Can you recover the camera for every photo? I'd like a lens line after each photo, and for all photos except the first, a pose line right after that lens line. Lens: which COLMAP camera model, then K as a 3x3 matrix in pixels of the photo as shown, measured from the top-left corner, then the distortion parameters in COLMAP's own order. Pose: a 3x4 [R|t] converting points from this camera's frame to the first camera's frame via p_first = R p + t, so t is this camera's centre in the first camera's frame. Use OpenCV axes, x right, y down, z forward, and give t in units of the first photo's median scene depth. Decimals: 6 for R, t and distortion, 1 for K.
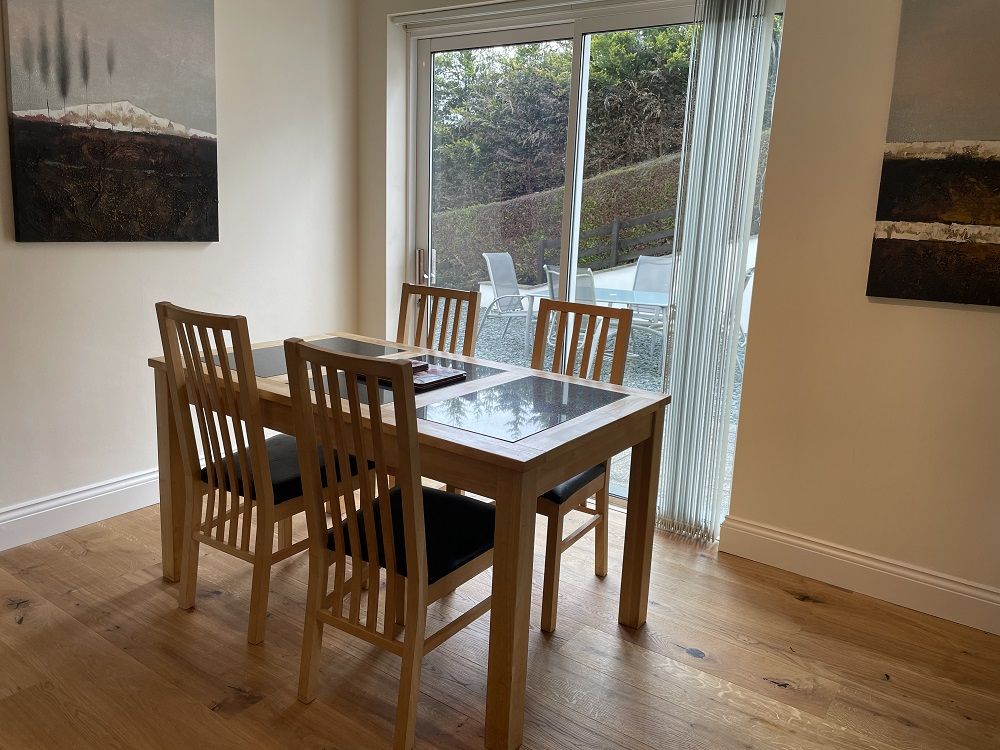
lens RADIAL K [[746.8, 0, 500.0], [0, 746.8, 375.0], [0, 0, 1]] dist [-0.054349, -0.004225]
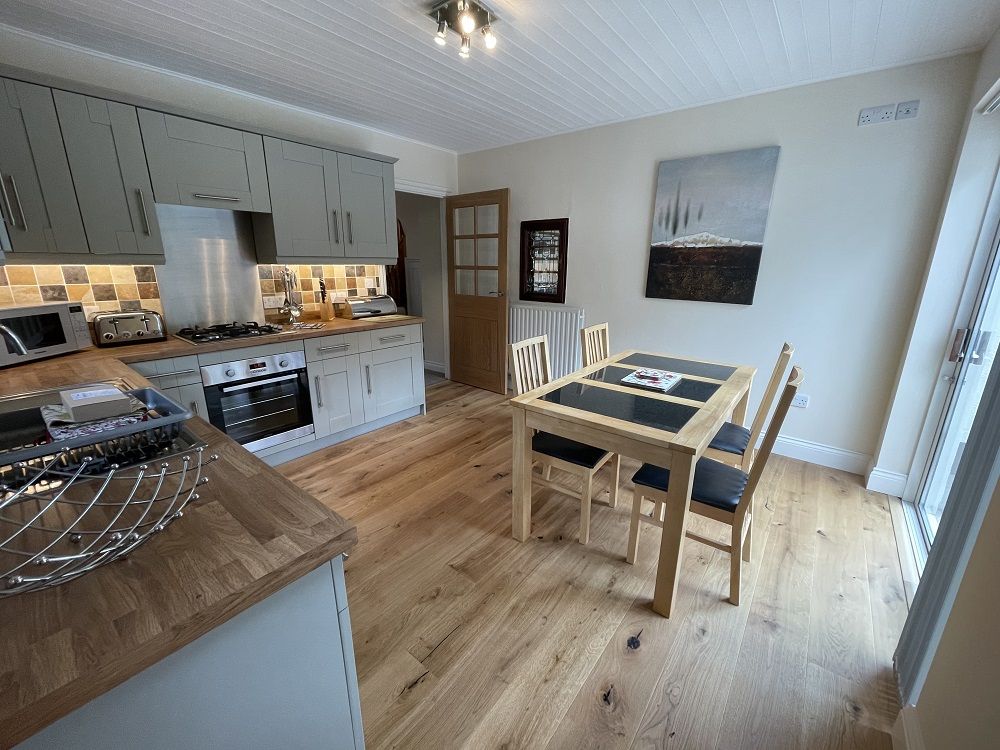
lens RADIAL K [[401.8, 0, 499.3], [0, 401.8, 364.0], [0, 0, 1]] dist [-0.000848, -0.000260]
pose [[-0.080570, 0.210163, -0.974341, 0.740762], [-0.221231, 0.949366, 0.223070, -0.156712], [0.971887, 0.233528, -0.029996, 0.592098]]
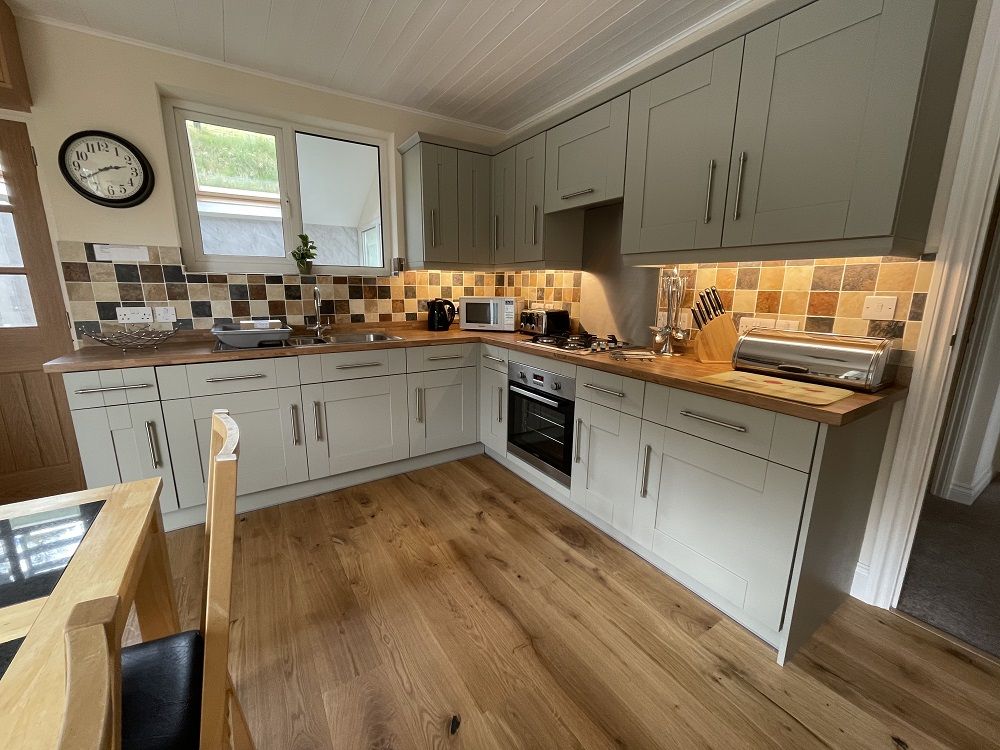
lens RADIAL K [[404.9, 0, 495.4], [0, 404.9, 374.0], [0, 0, 1]] dist [-0.000502, -0.002171]
pose [[-0.920395, -0.125801, 0.370198, -0.456357], [0.039682, 0.911880, 0.408535, -0.181287], [-0.388970, 0.390704, -0.834298, 0.778689]]
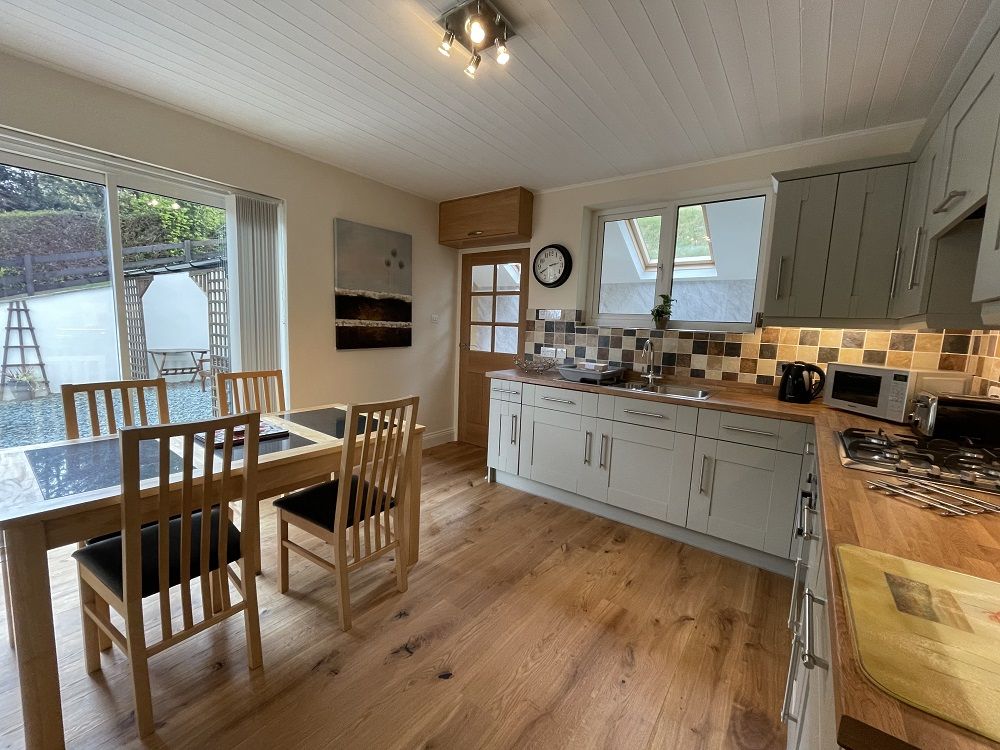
lens RADIAL K [[404.9, 0, 495.4], [0, 404.9, 374.0], [0, 0, 1]] dist [-0.000502, -0.002171]
pose [[0.048180, -0.155126, 0.986719, -0.806501], [0.169336, 0.974835, 0.144989, -0.129157], [-0.984380, 0.160101, 0.073236, 0.377396]]
